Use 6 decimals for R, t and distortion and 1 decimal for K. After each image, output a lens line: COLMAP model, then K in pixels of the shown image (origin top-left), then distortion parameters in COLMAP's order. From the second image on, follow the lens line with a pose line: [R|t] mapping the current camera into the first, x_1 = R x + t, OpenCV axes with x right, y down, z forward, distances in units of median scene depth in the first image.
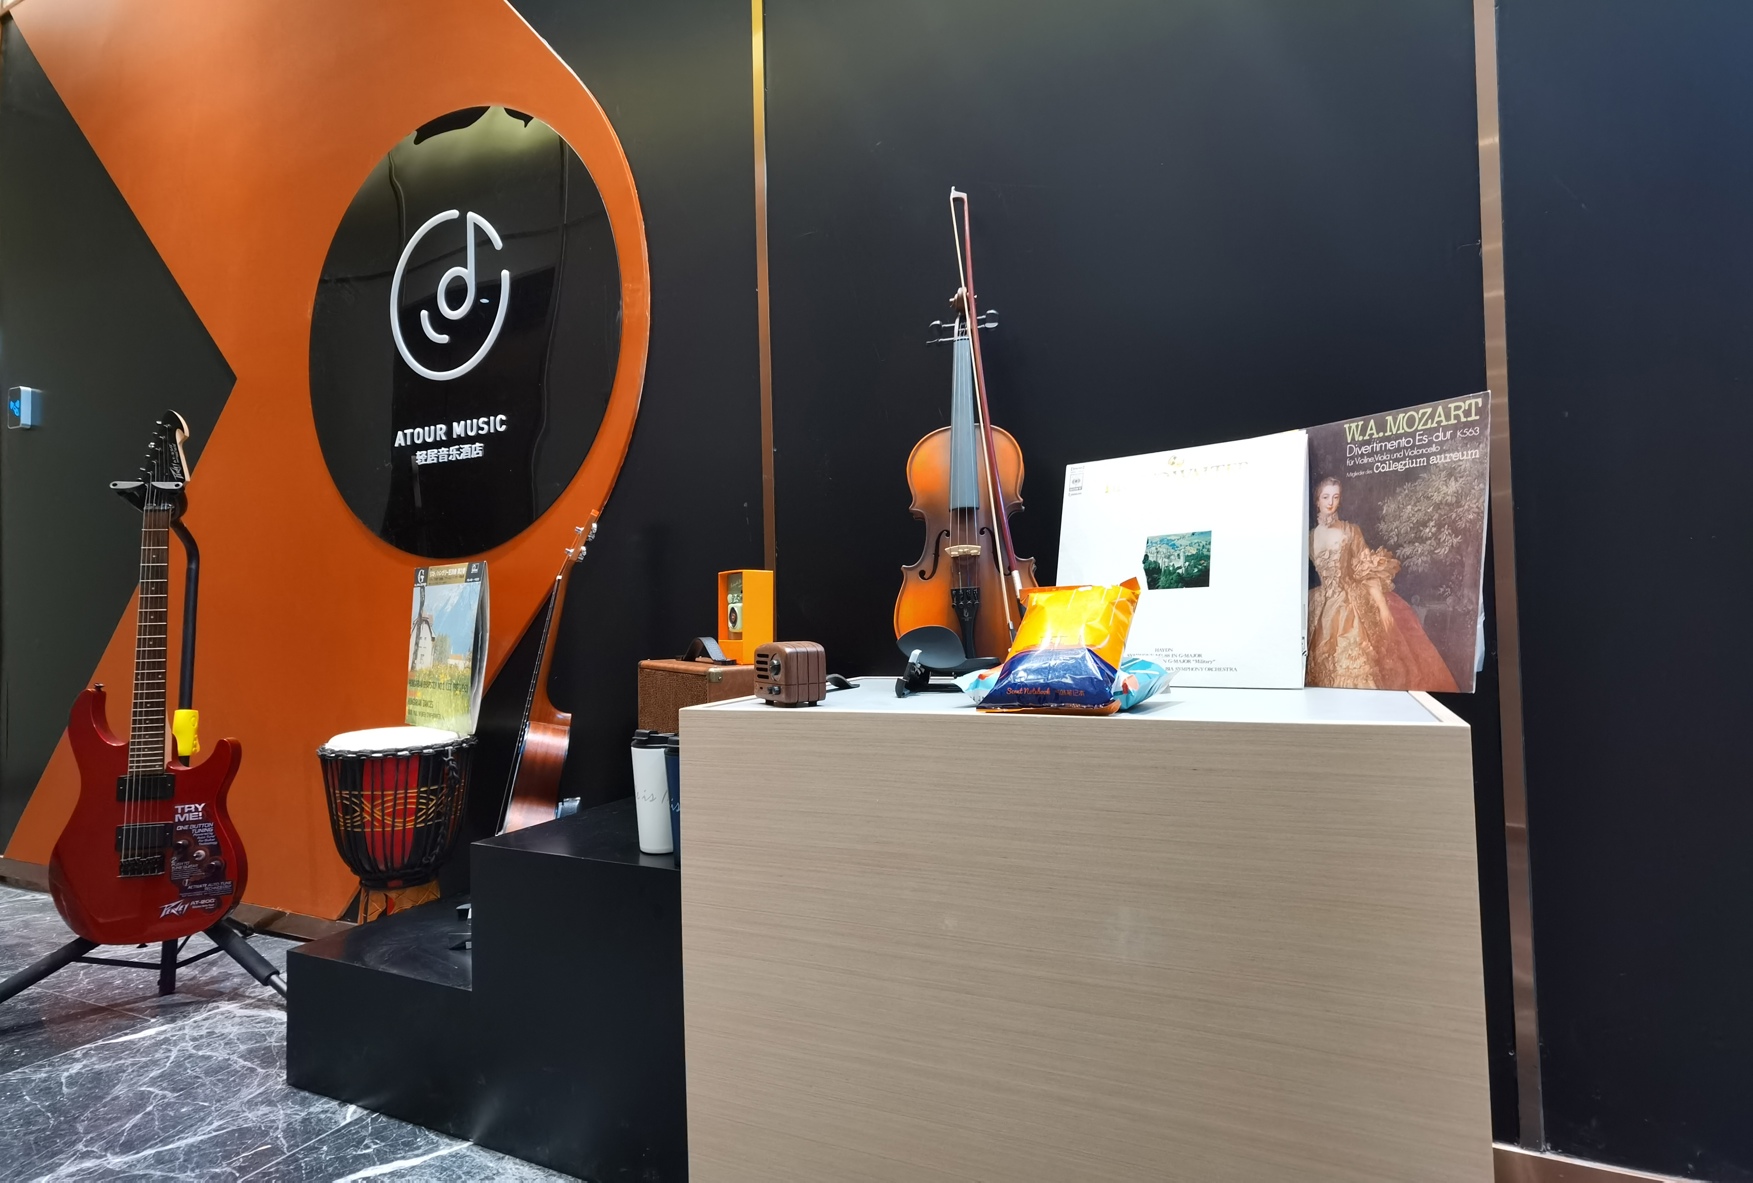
lens RADIAL K [[938.0, 0, 876.6], [0, 938.0, 578.8], [0, 0, 1]] dist [-0.021854, 0.048451]
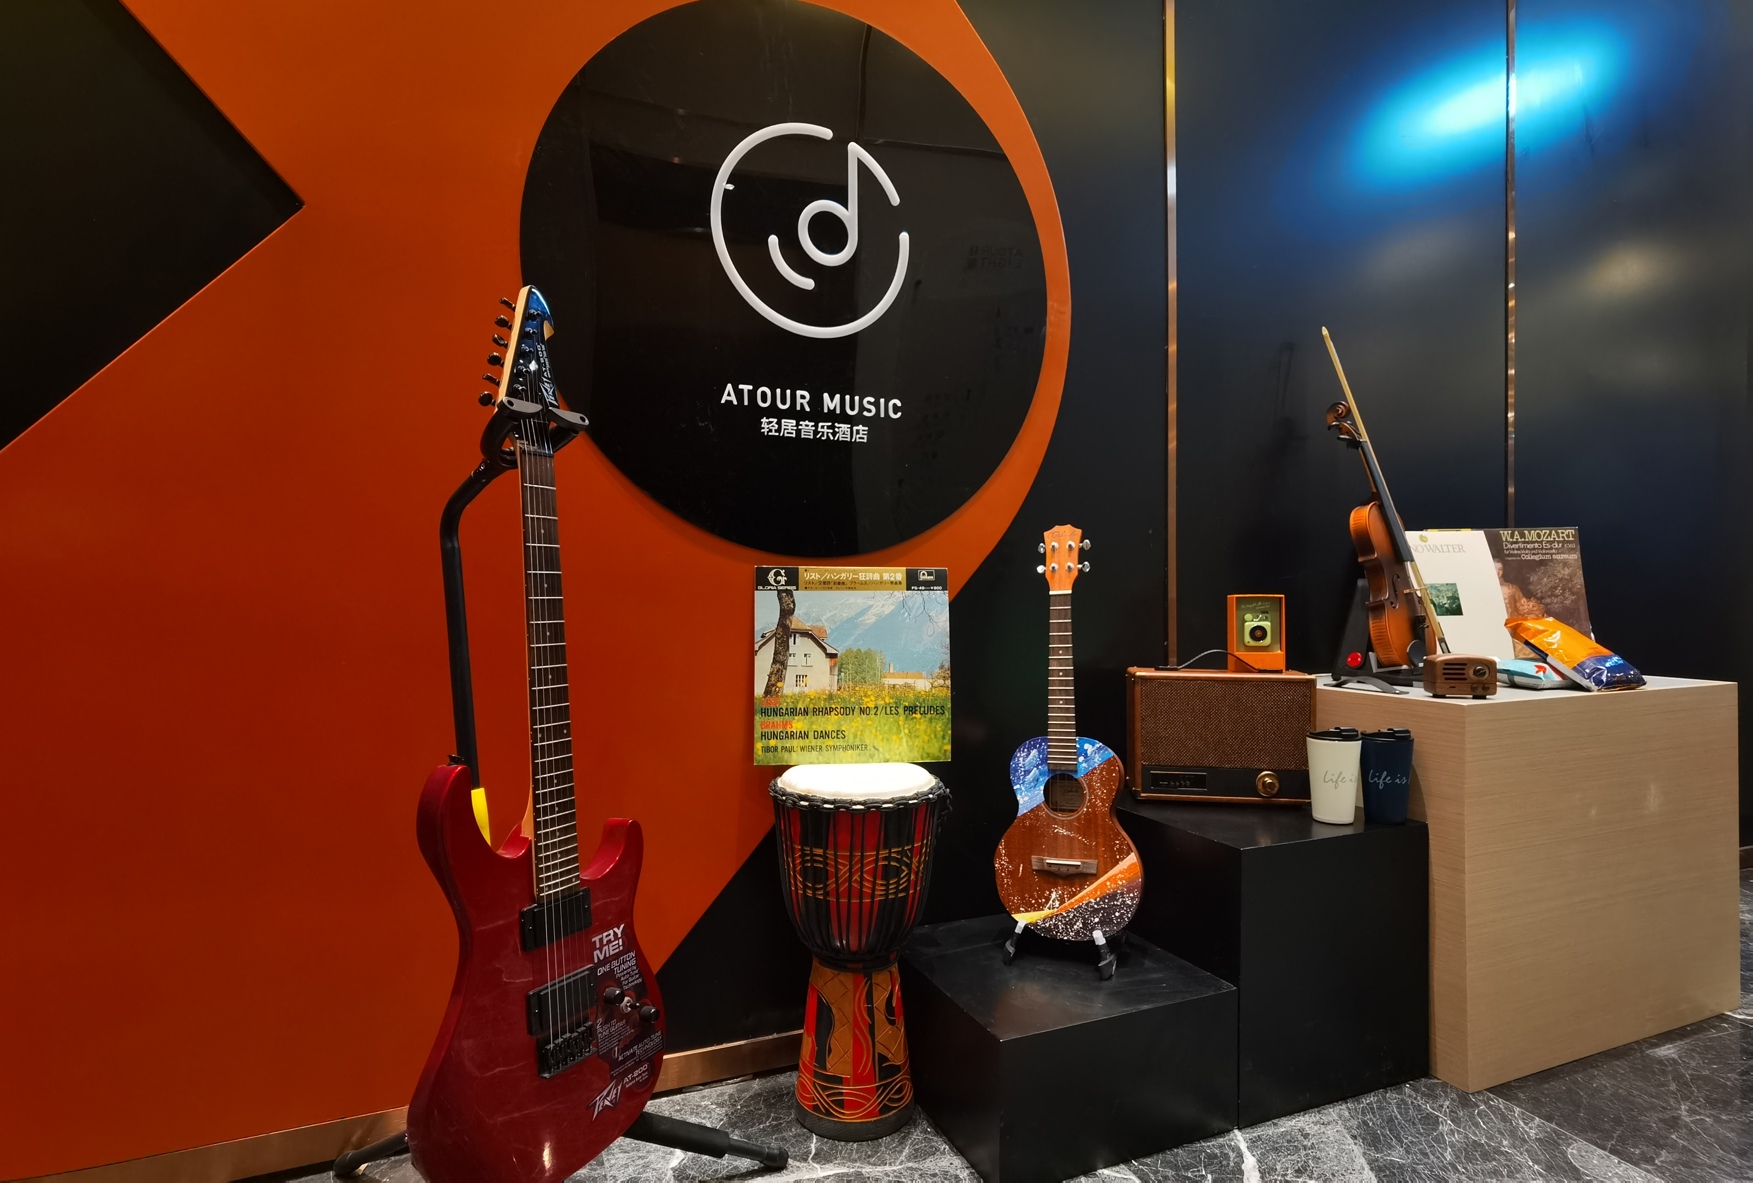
lens RADIAL K [[892.6, 0, 876.5], [0, 892.6, 591.5], [0, 0, 1]] dist [0.056539, -0.040986]
pose [[0.650662, 0.023797, 0.758995, -1.119317], [-0.042669, 0.999075, 0.005254, 0.000945], [-0.758168, -0.035804, 0.651076, 0.494559]]
